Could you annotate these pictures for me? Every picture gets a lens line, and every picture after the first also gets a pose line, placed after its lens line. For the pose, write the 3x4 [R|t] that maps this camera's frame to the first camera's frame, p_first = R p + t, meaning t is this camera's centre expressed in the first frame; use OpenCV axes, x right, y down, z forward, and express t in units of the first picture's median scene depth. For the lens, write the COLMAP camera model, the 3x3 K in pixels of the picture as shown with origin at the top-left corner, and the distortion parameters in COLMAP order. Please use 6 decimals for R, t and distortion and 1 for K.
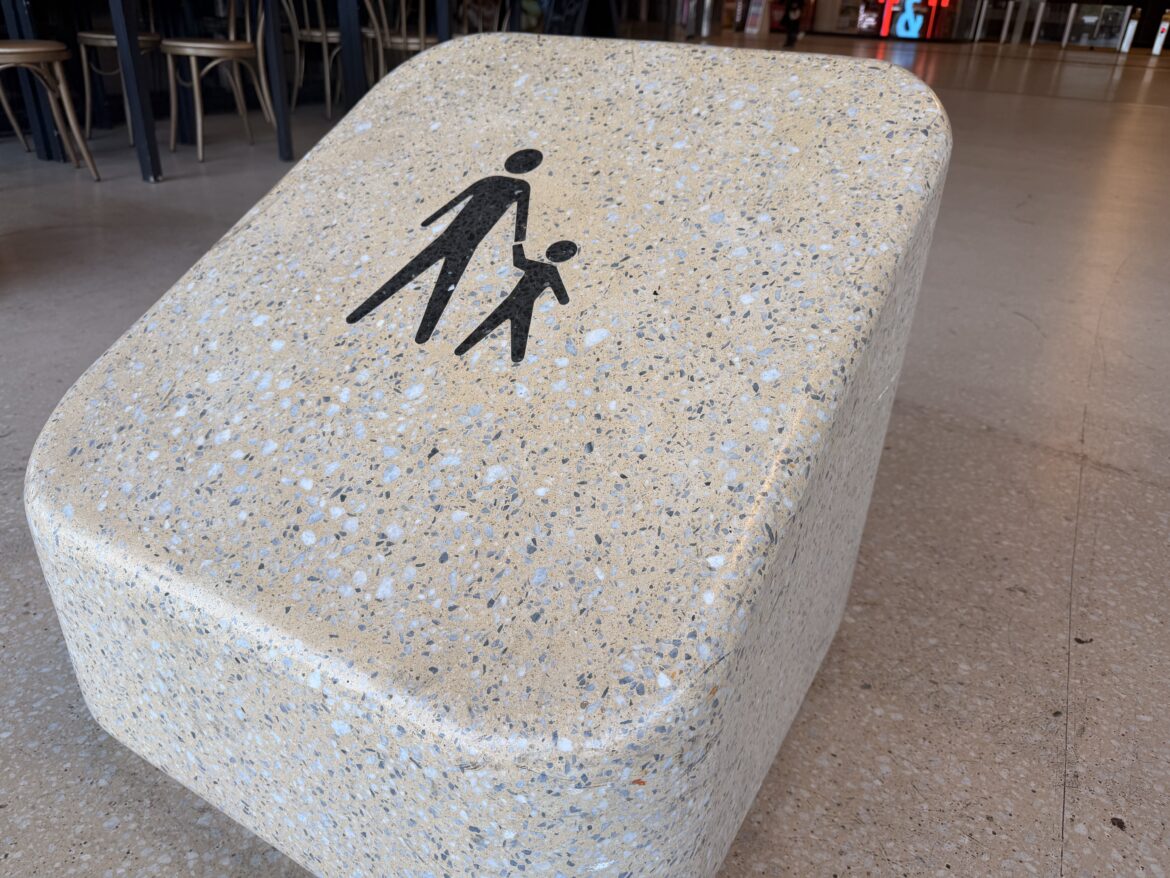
lens RADIAL K [[843.8, 0, 585.7], [0, 843.8, 417.4], [0, 0, 1]] dist [0.083908, -0.156852]
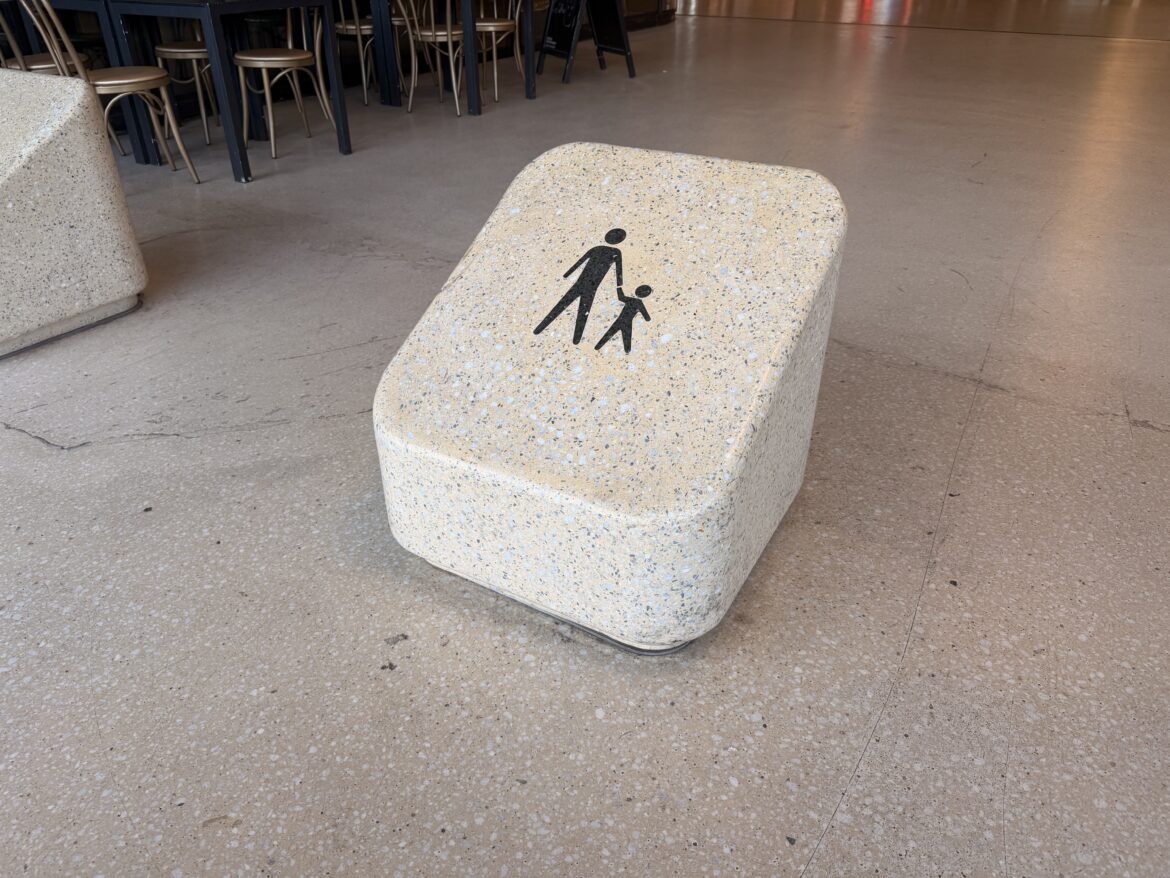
lens RADIAL K [[843.8, 0, 585.7], [0, 843.8, 417.4], [0, 0, 1]] dist [0.083908, -0.156852]
pose [[0.998964, -0.044808, -0.007897, -0.158390], [0.045261, 0.996377, 0.072005, -0.056051], [0.004642, -0.072288, 0.997373, -0.941002]]
